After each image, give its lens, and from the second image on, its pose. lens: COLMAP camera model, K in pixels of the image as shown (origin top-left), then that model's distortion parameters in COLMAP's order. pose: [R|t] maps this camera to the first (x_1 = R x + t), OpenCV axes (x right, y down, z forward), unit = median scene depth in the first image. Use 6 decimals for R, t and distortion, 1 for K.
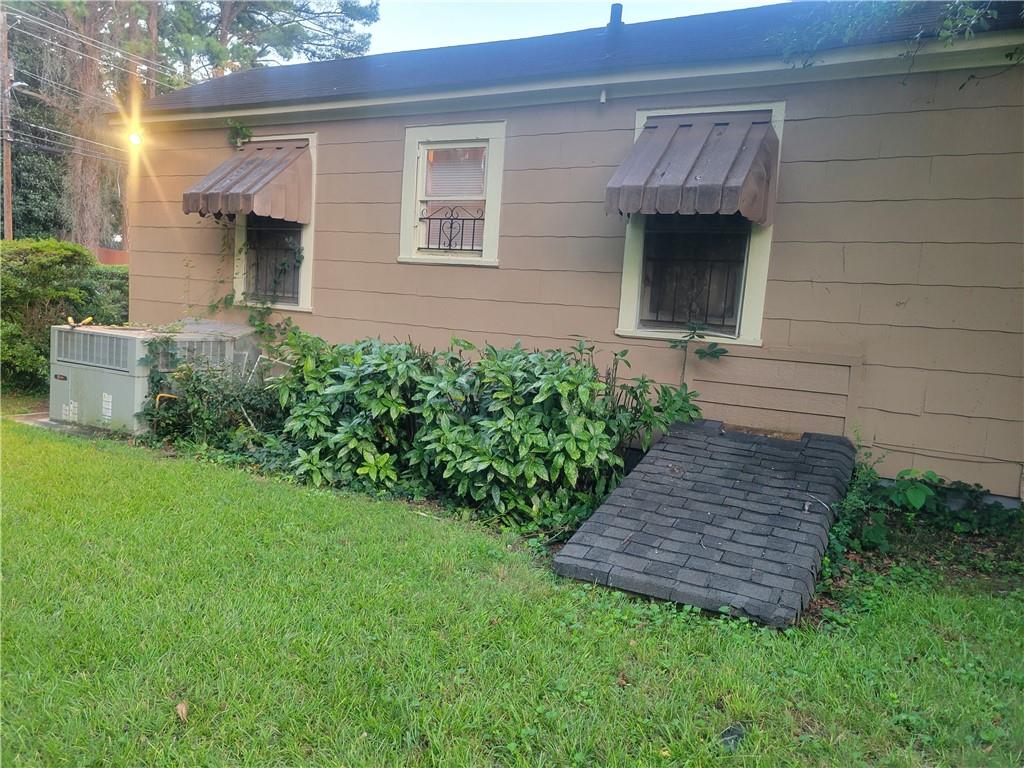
lens RADIAL K [[765.9, 0, 502.8], [0, 765.9, 383.9], [0, 0, 1]] dist [0.065470, -0.057248]
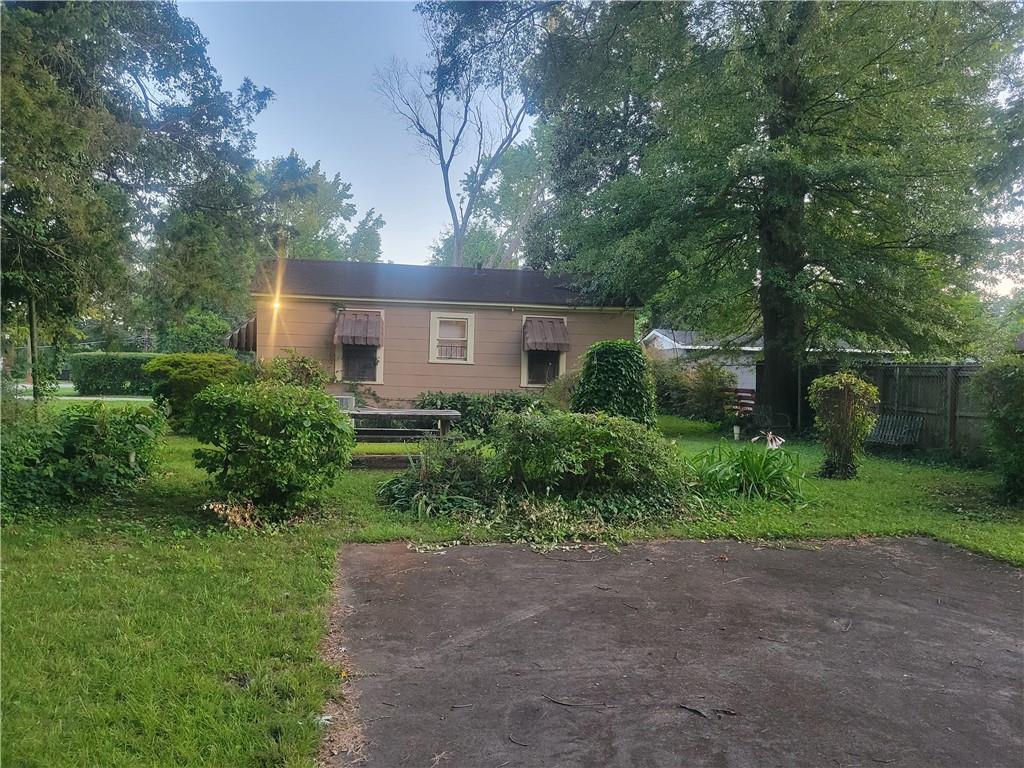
lens RADIAL K [[771.9, 0, 508.0], [0, 771.9, 391.0], [0, 0, 1]] dist [0.026535, -0.008652]
pose [[0.779629, -0.046622, 0.624504, -1.920805], [0.091719, 0.994972, -0.040222, 0.073629], [-0.619489, 0.088637, 0.779985, -1.422349]]
